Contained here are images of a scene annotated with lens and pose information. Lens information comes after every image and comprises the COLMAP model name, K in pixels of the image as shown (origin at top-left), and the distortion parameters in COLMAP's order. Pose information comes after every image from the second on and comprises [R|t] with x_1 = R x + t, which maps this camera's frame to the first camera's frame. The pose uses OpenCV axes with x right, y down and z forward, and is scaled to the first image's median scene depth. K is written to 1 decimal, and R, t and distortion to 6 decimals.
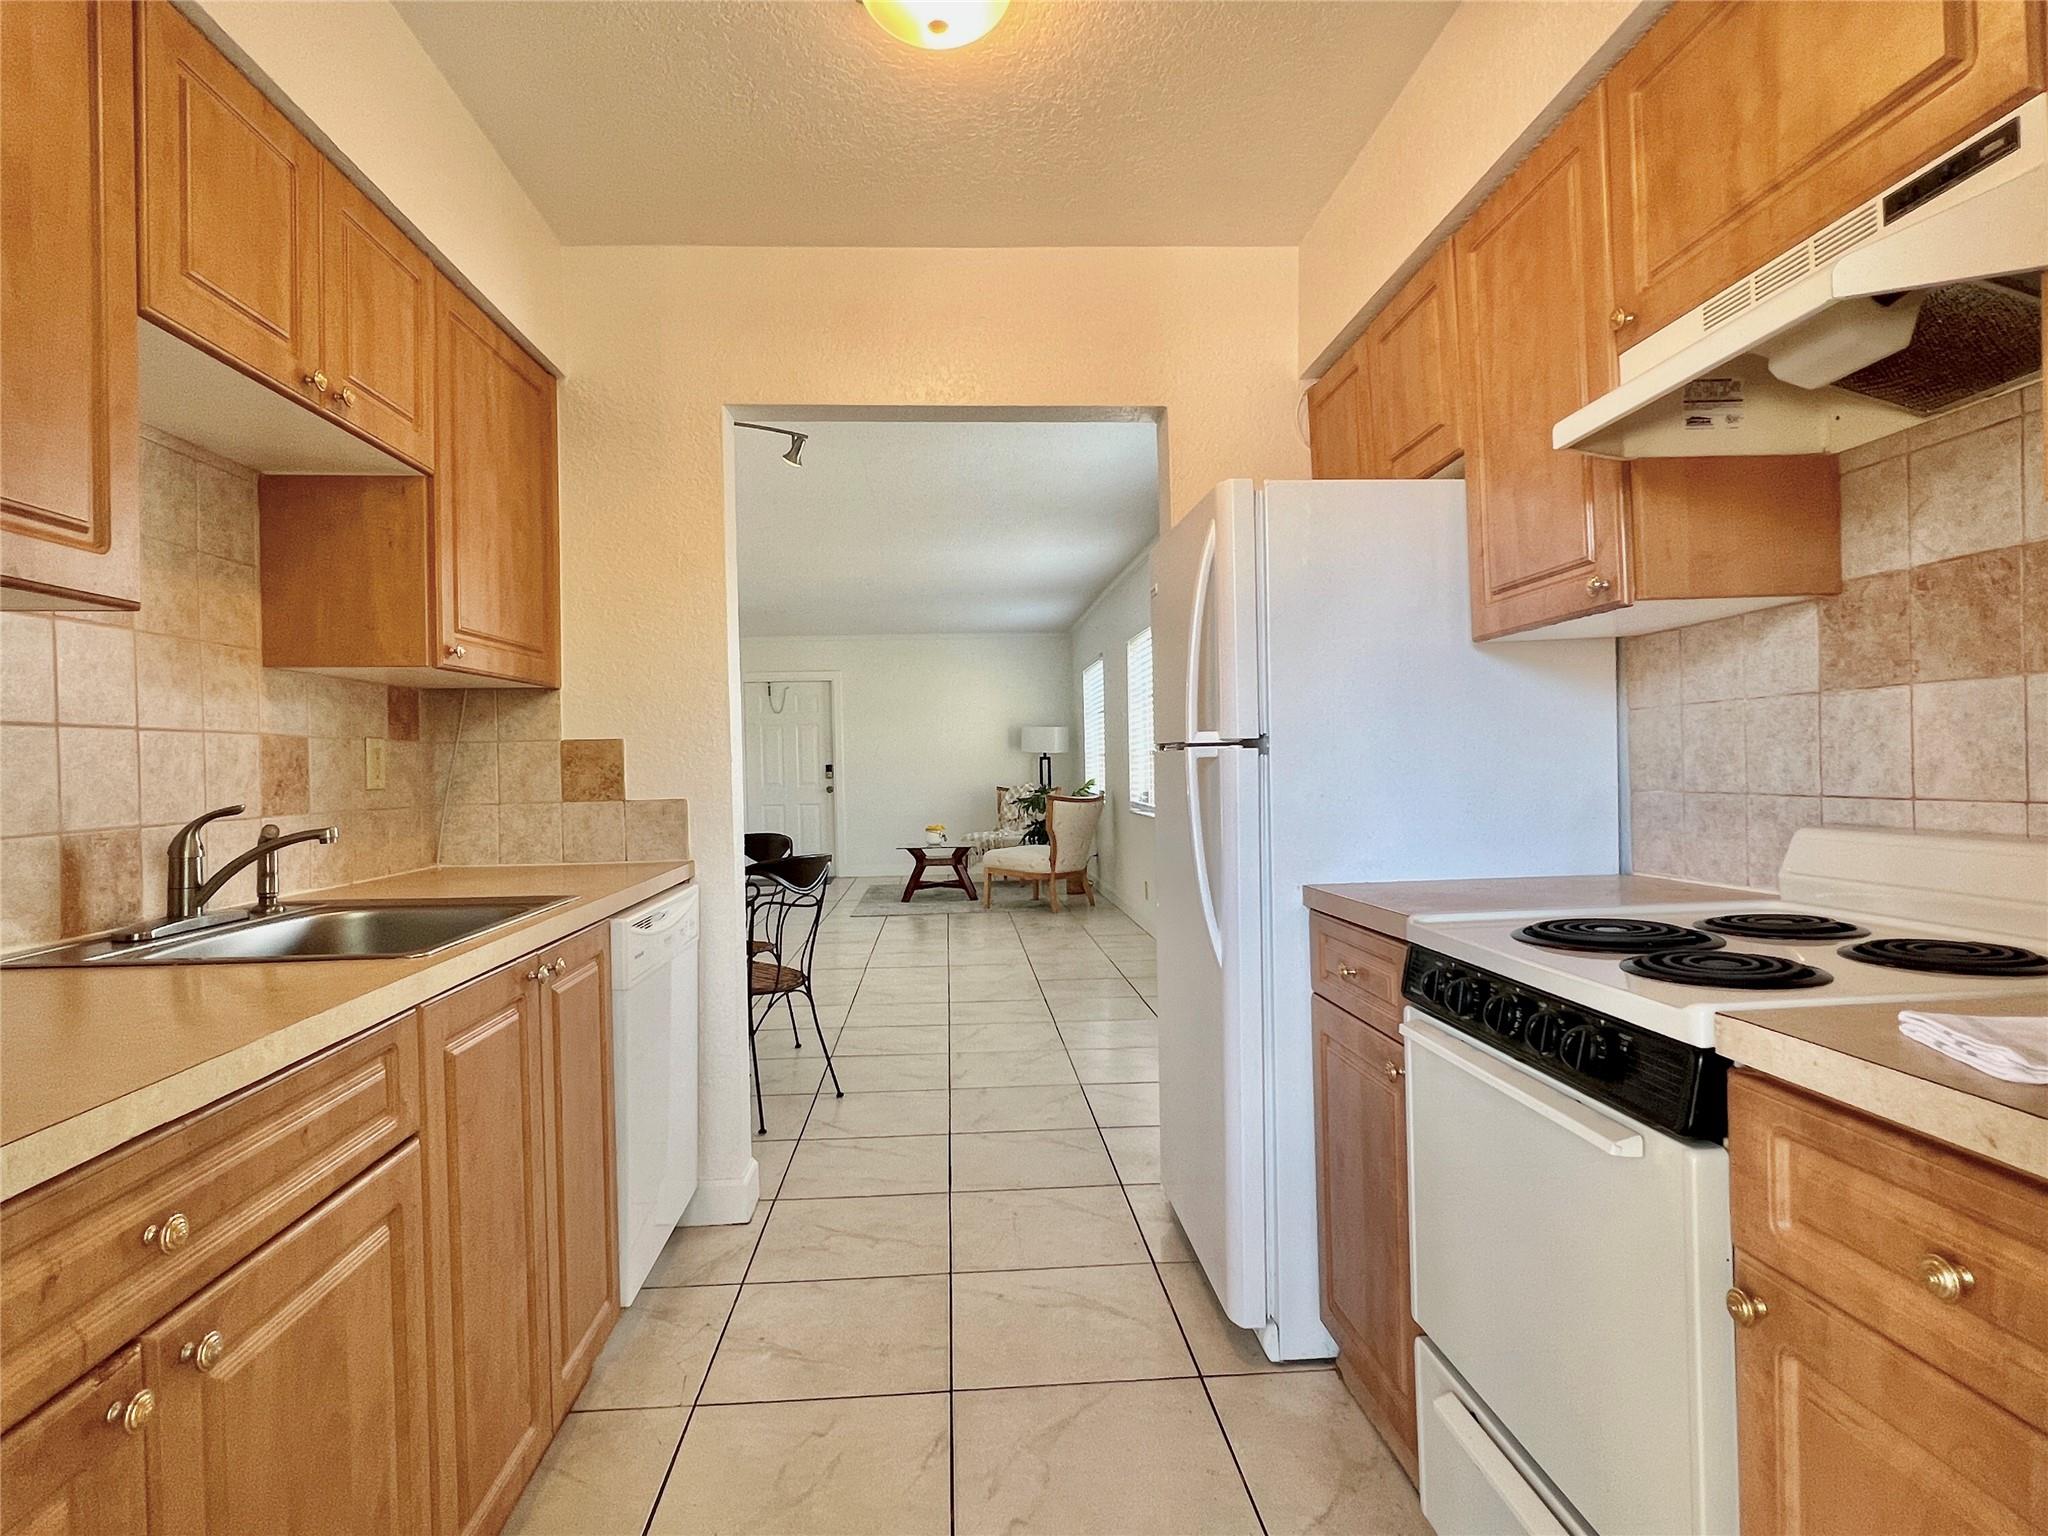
lens RADIAL K [[1122.6, 0, 1022.3], [0, 1122.6, 762.0], [0, 0, 1]] dist [-0.002110, -0.001540]
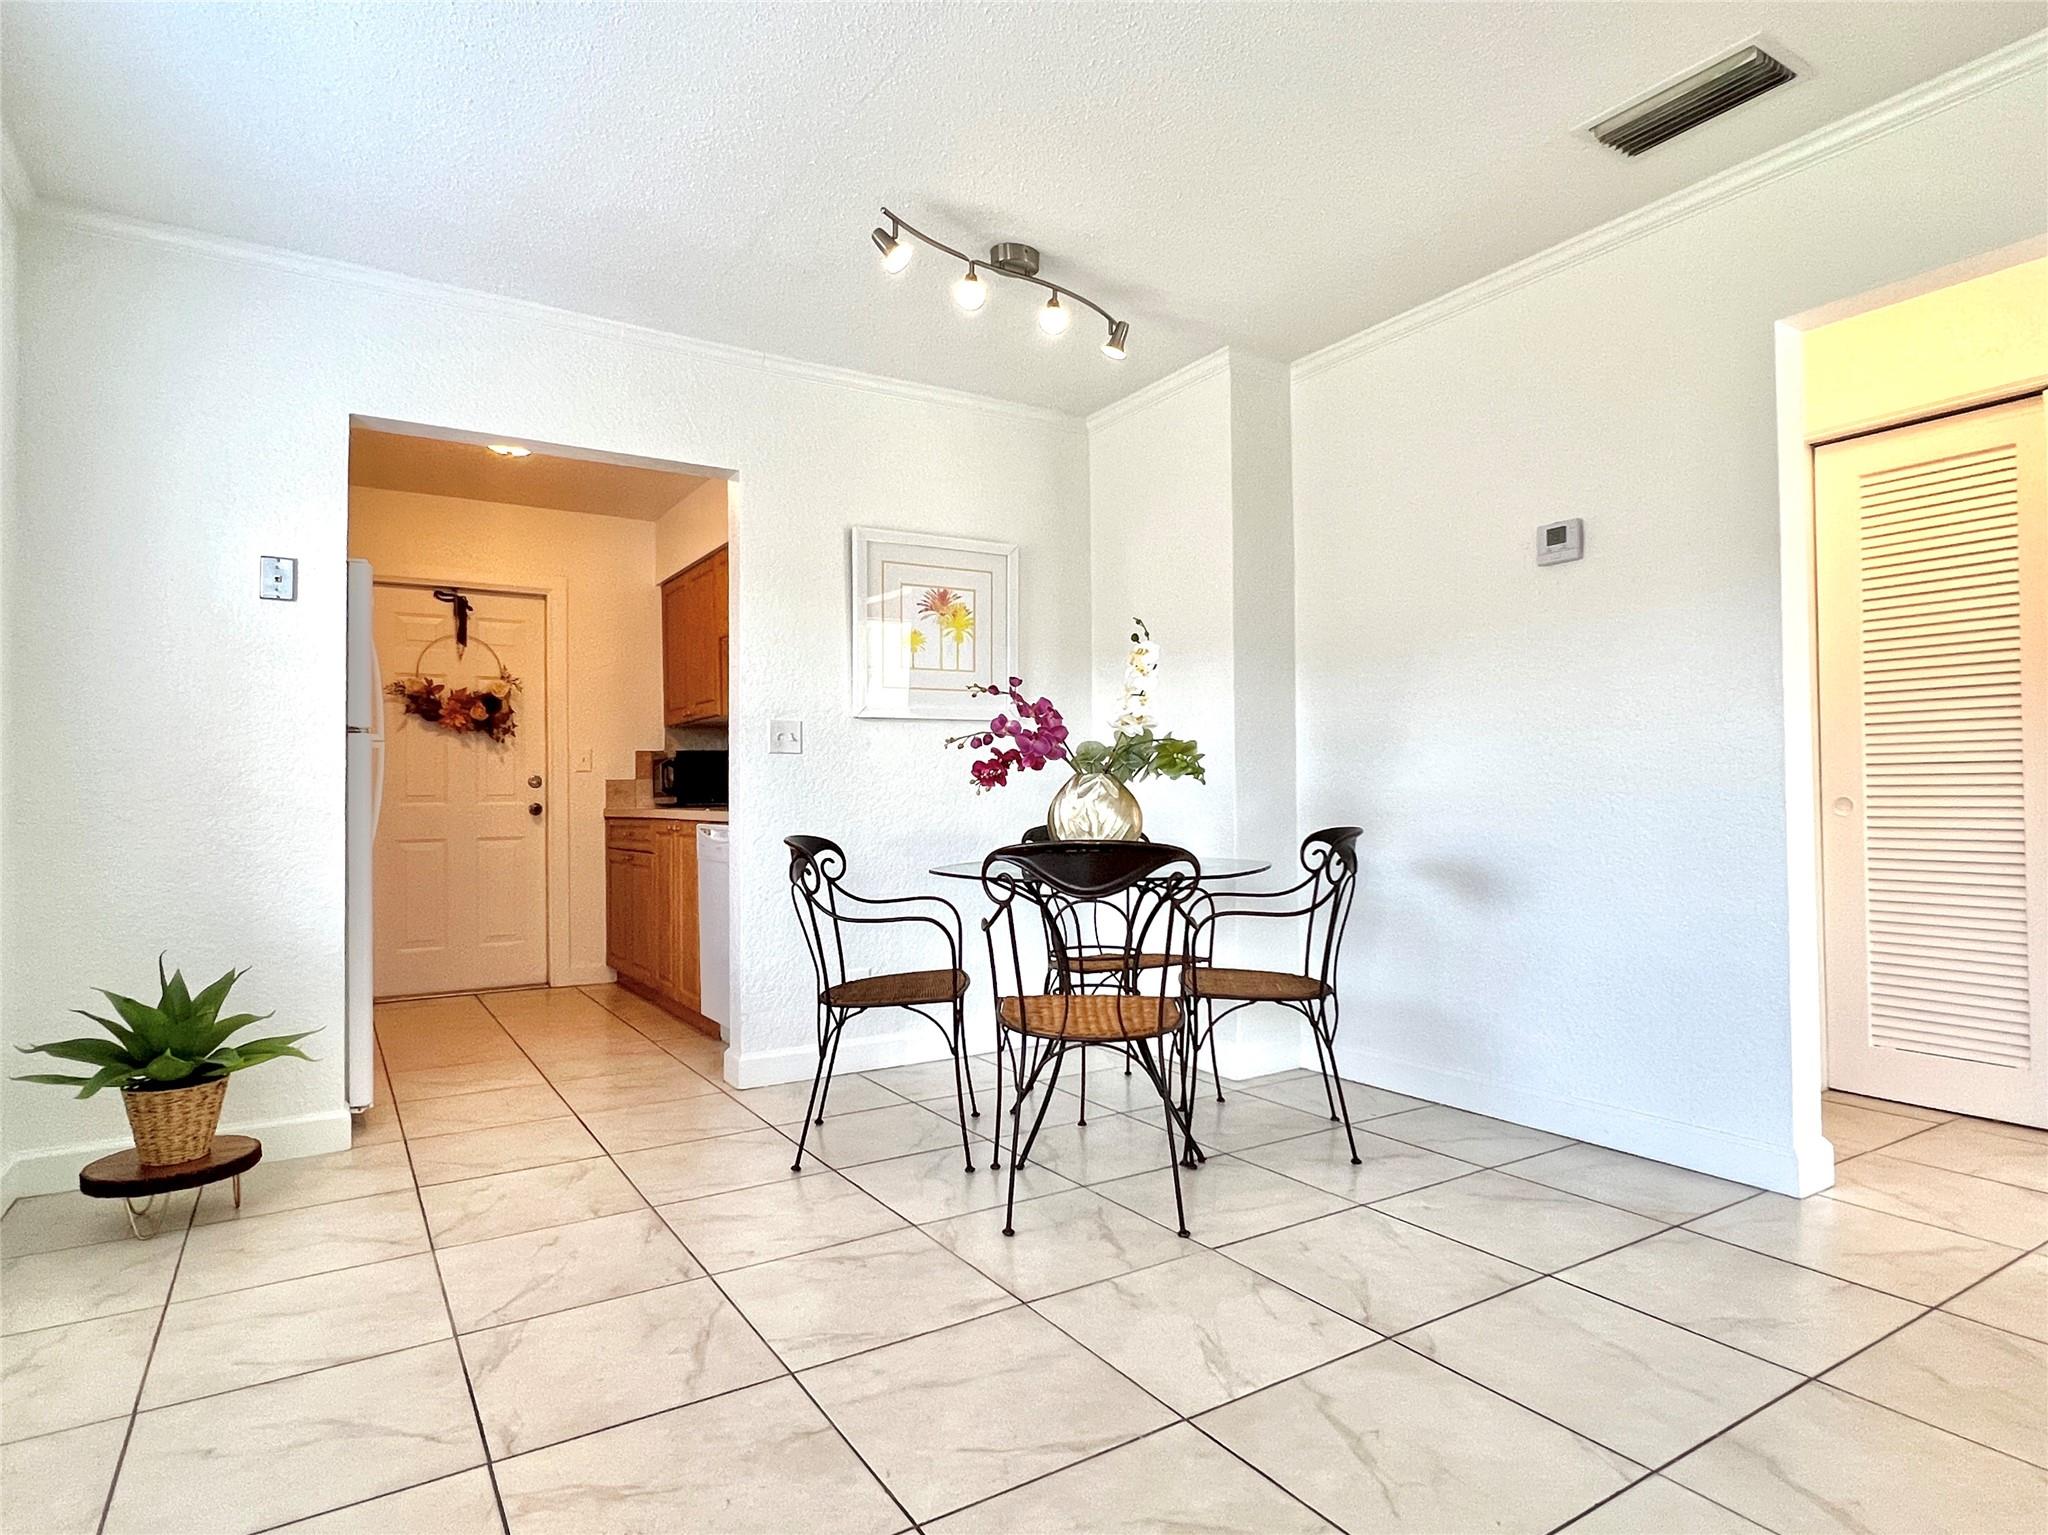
lens RADIAL K [[1122.6, 0, 1015.8], [0, 1122.6, 776.2], [0, 0, 1]] dist [-0.002110, -0.001540]
pose [[-0.880240, 0.024044, -0.473918, 0.100897], [0.029073, 0.999572, -0.003287, 0.074492], [0.473637, -0.016671, -0.880563, 3.073131]]
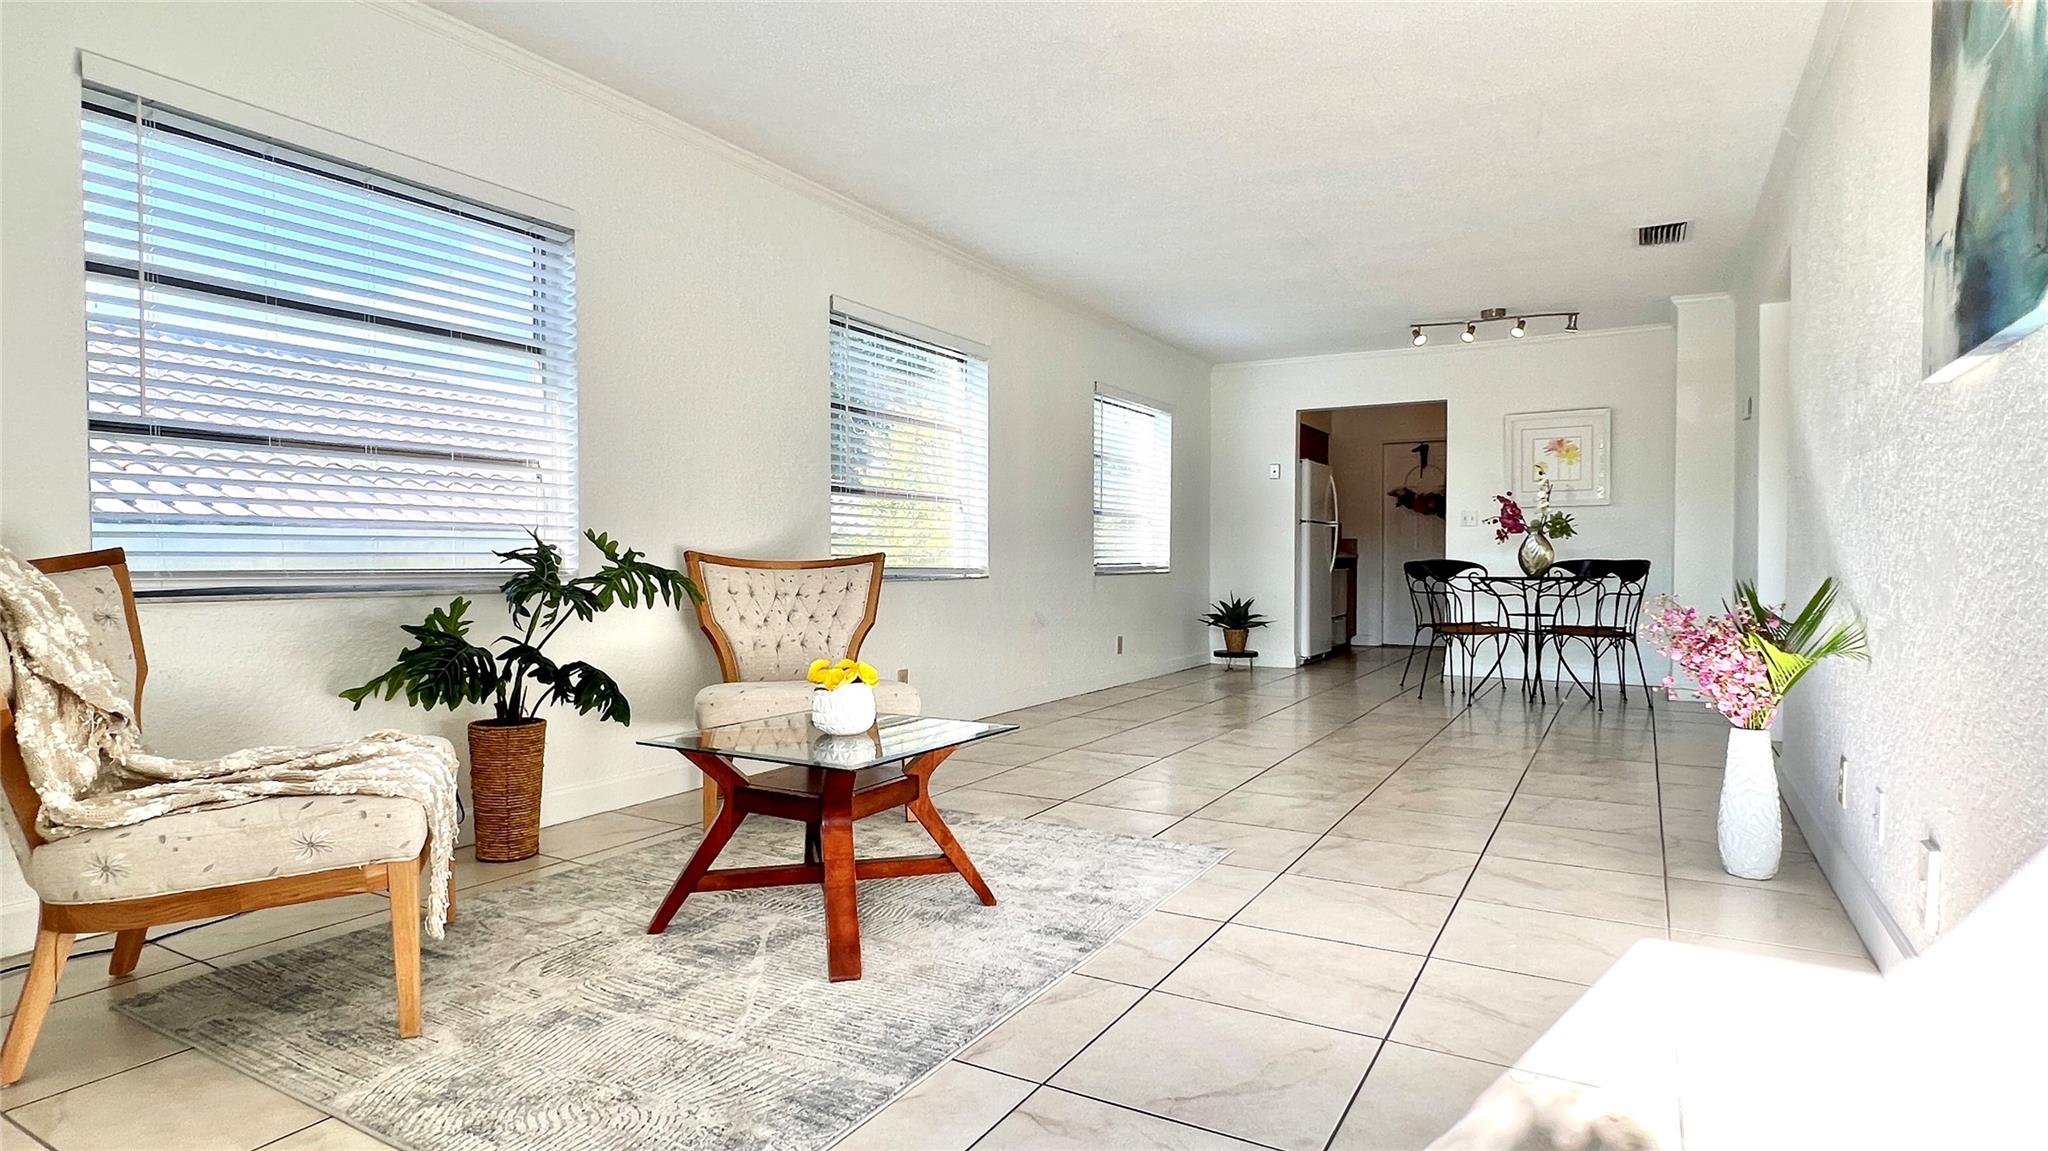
lens RADIAL K [[1083.4, 0, 1018.5], [0, 1083.4, 578.7], [0, 0, 1]] dist [-0.002419, 0.001215]
pose [[-0.832153, 0.011778, 0.554421, -1.168831], [0.018943, 0.999795, 0.007194, 0.145499], [-0.554222, 0.016489, -0.832206, 5.242937]]
